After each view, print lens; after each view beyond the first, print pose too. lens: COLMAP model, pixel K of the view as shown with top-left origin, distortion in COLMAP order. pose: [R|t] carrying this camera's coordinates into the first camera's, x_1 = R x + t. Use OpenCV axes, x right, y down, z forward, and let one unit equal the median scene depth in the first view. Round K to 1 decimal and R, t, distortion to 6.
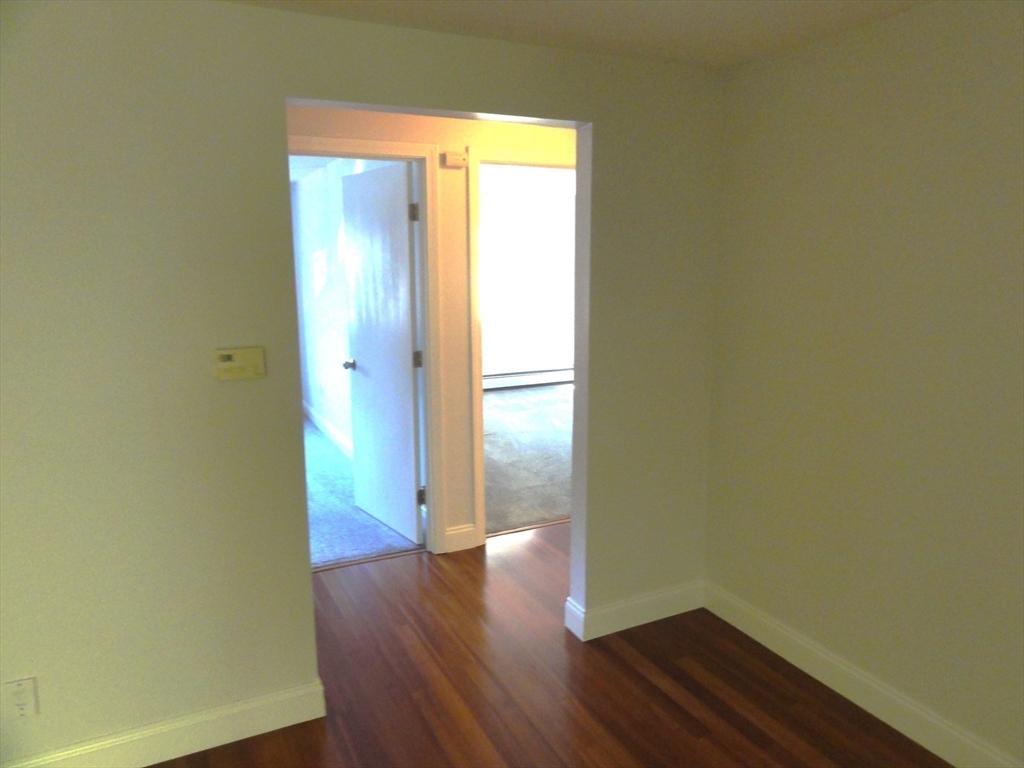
lens RADIAL K [[722.6, 0, 509.4], [0, 722.6, 380.4], [0, 0, 1]] dist [-0.004125, 0.003494]
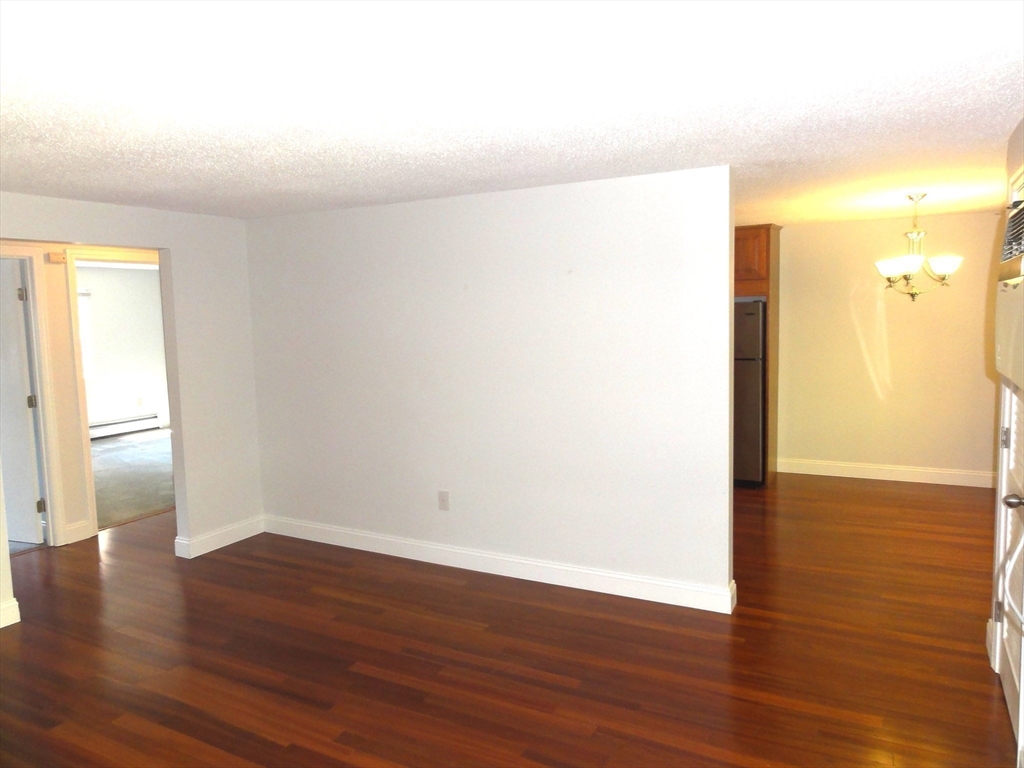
lens RADIAL K [[722.6, 0, 509.4], [0, 722.6, 380.4], [0, 0, 1]] dist [-0.004125, 0.003494]
pose [[0.819913, -0.080311, 0.566827, -0.169567], [0.122482, 0.991794, -0.036647, 0.099727], [-0.559232, 0.099473, 0.823022, -0.662506]]
